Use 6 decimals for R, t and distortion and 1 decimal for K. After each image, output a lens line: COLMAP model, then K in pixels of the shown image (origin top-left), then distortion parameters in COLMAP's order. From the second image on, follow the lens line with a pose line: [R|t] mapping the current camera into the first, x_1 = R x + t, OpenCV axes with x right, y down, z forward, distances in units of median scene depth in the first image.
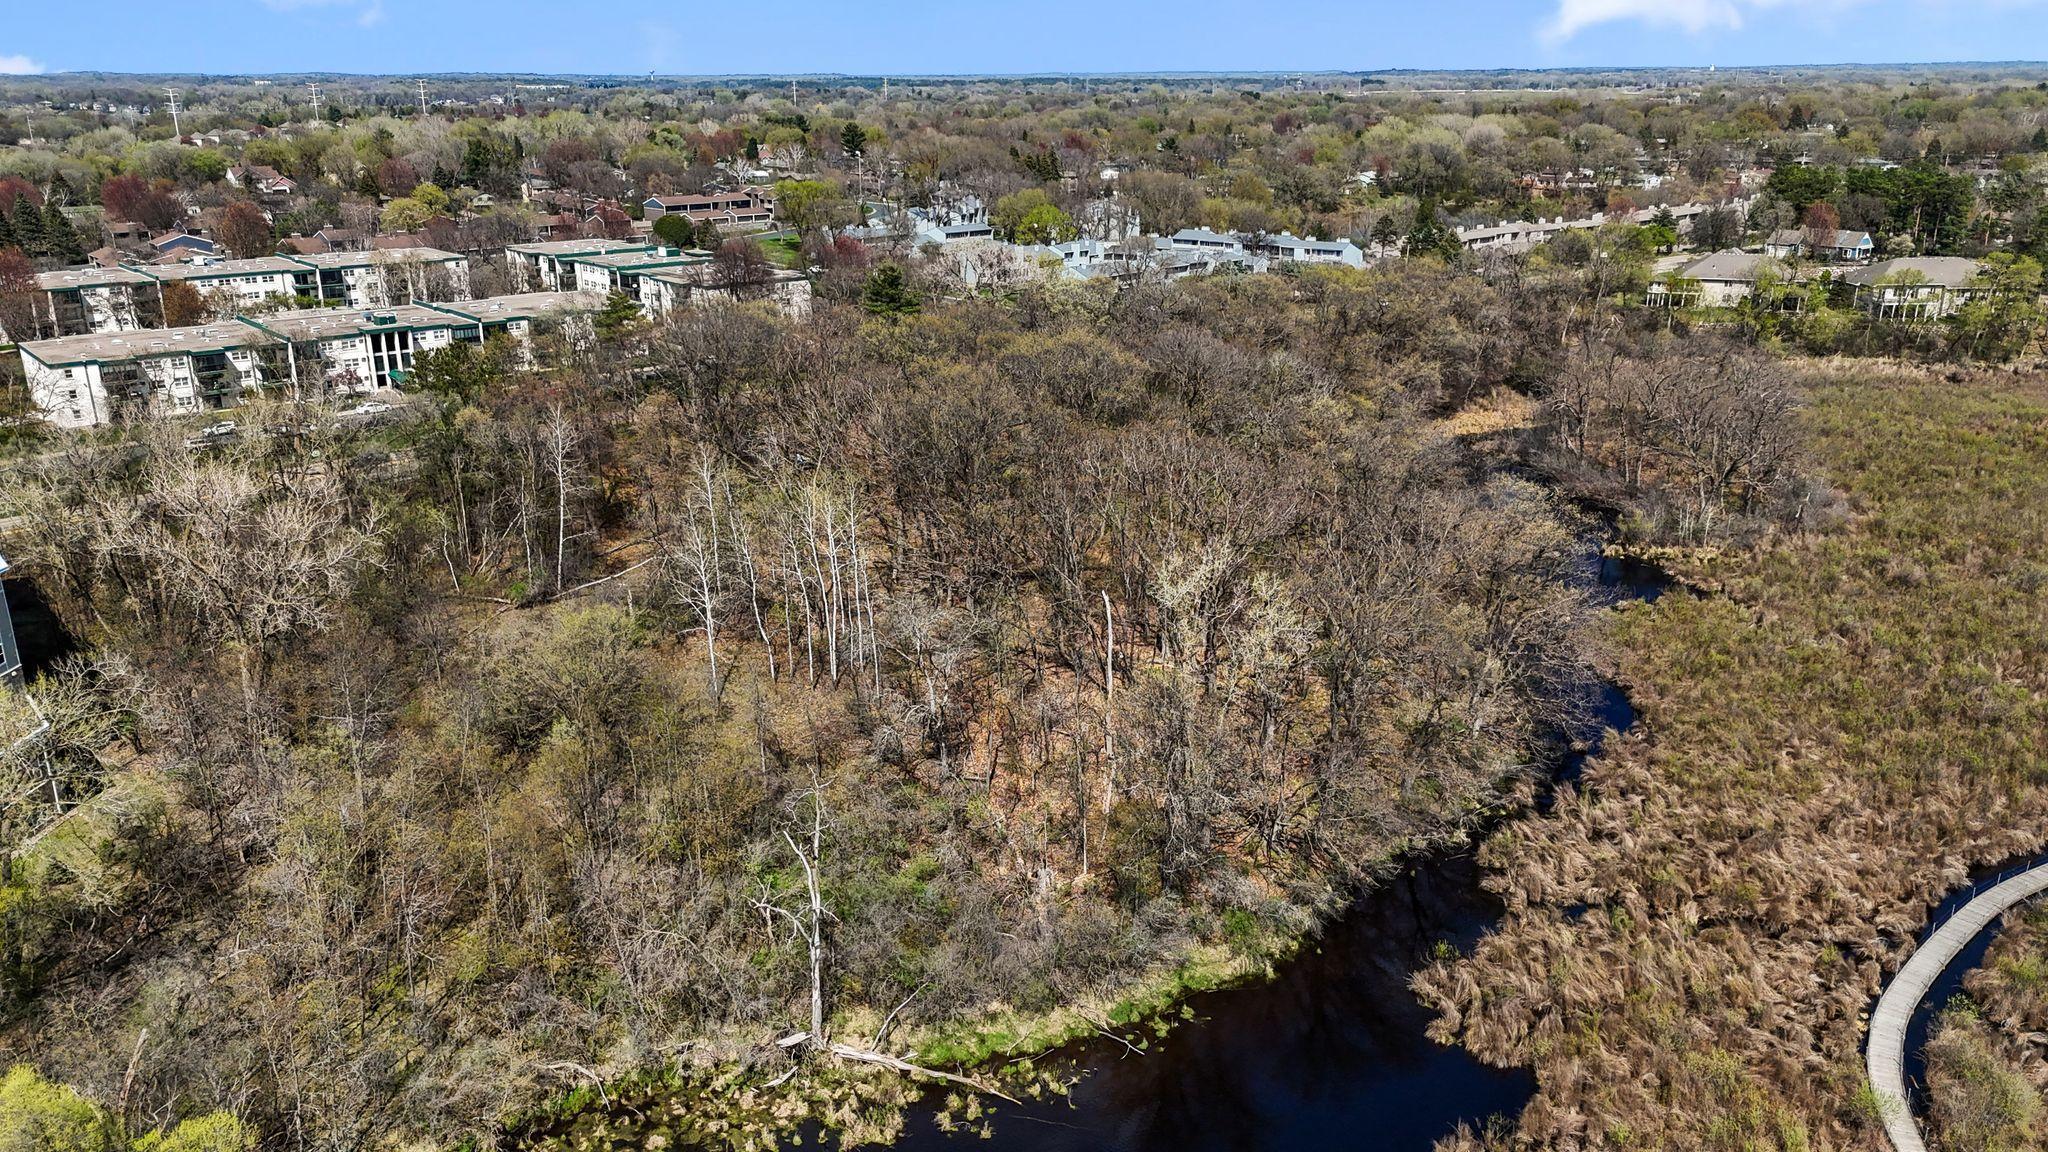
lens RADIAL K [[1479.6, 0, 1024.0], [0, 1479.6, 576.0], [0, 0, 1]] dist [0.061058, -0.042546]
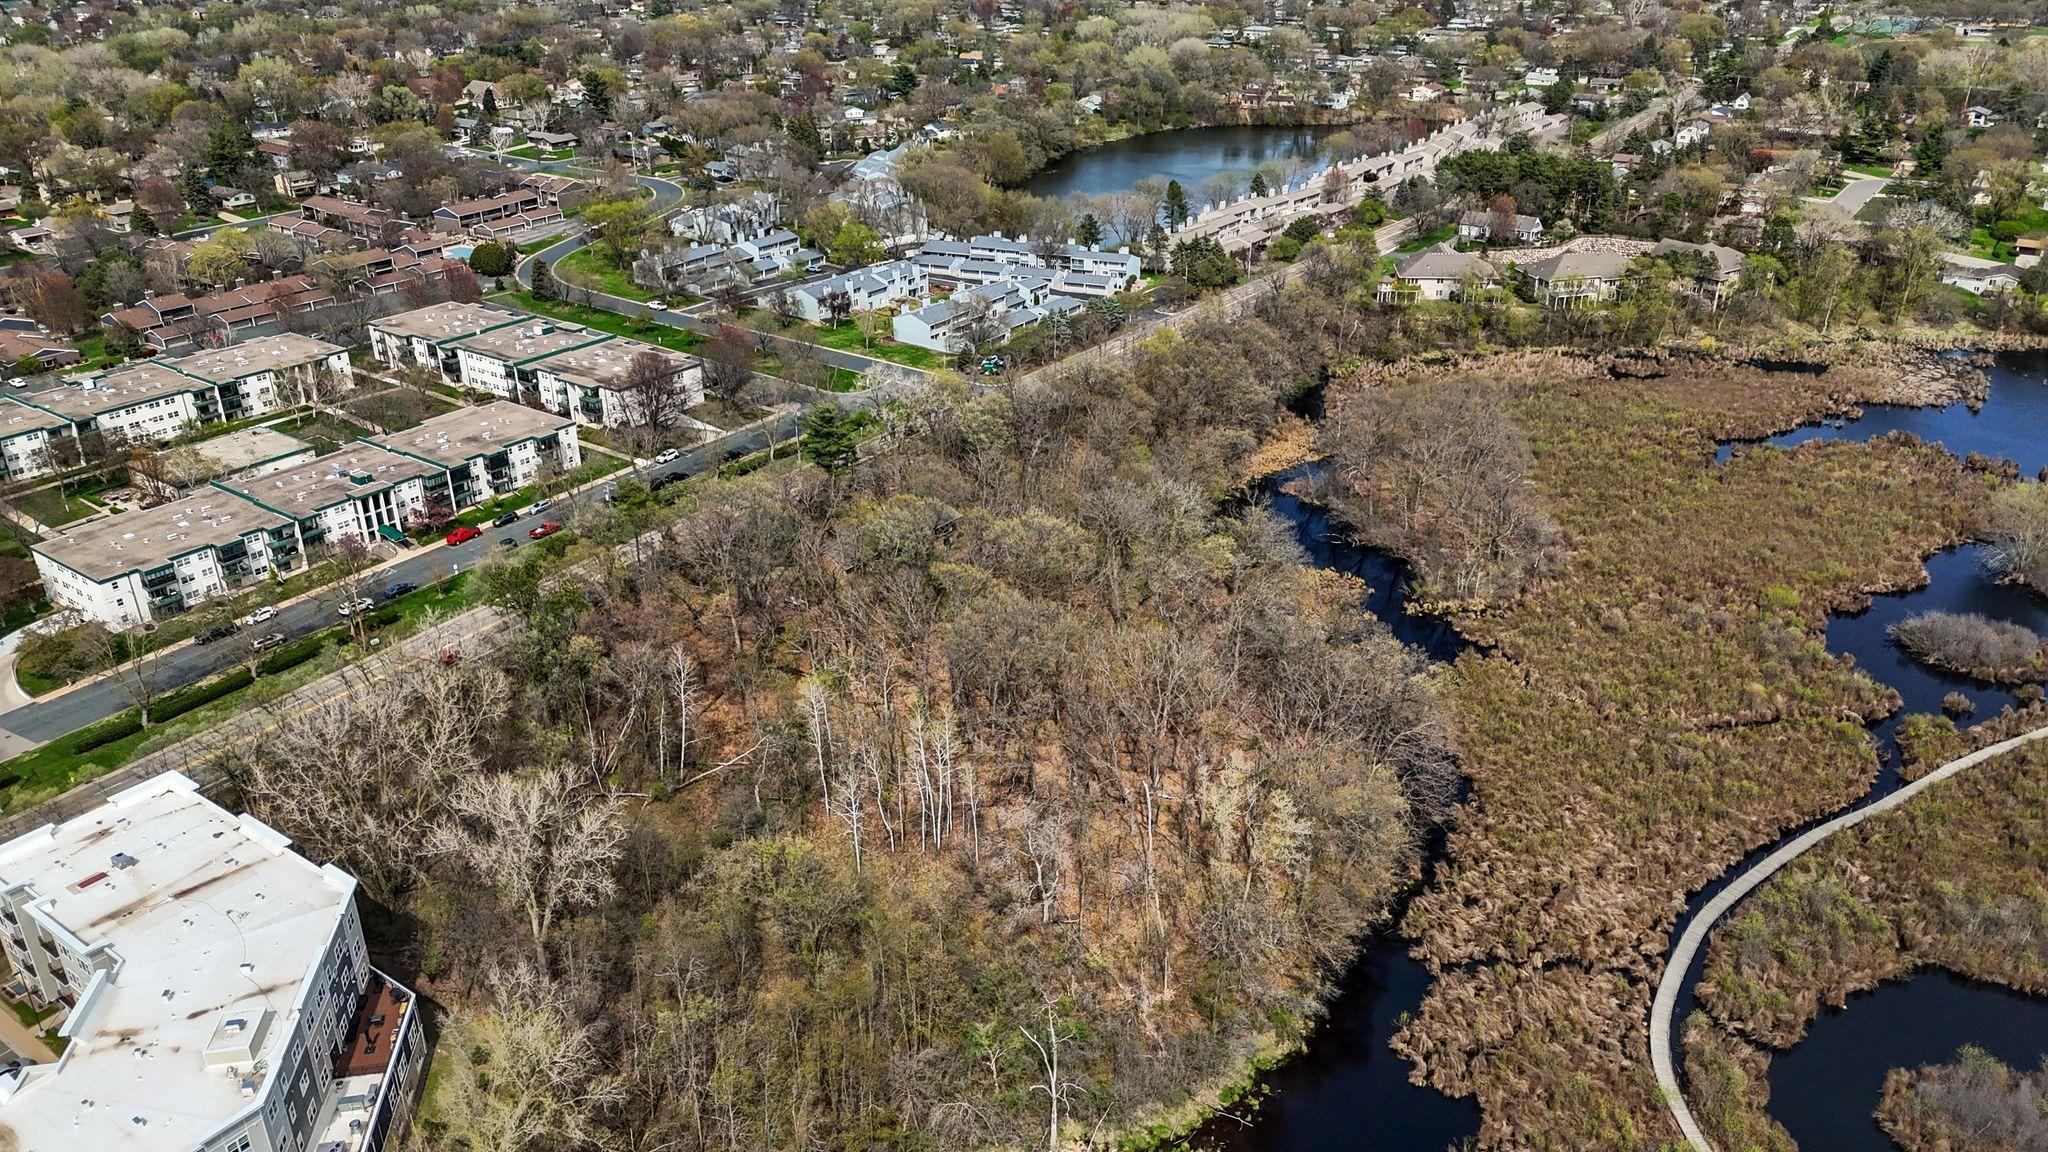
lens RADIAL K [[1479.6, 0, 1024.0], [0, 1479.6, 576.0], [0, 0, 1]] dist [0.061058, -0.042546]
pose [[0.976251, -0.098118, 0.193149, -0.345445], [0.075496, 0.989753, 0.121200, -0.401876], [-0.203062, -0.103739, 0.973655, -0.384776]]
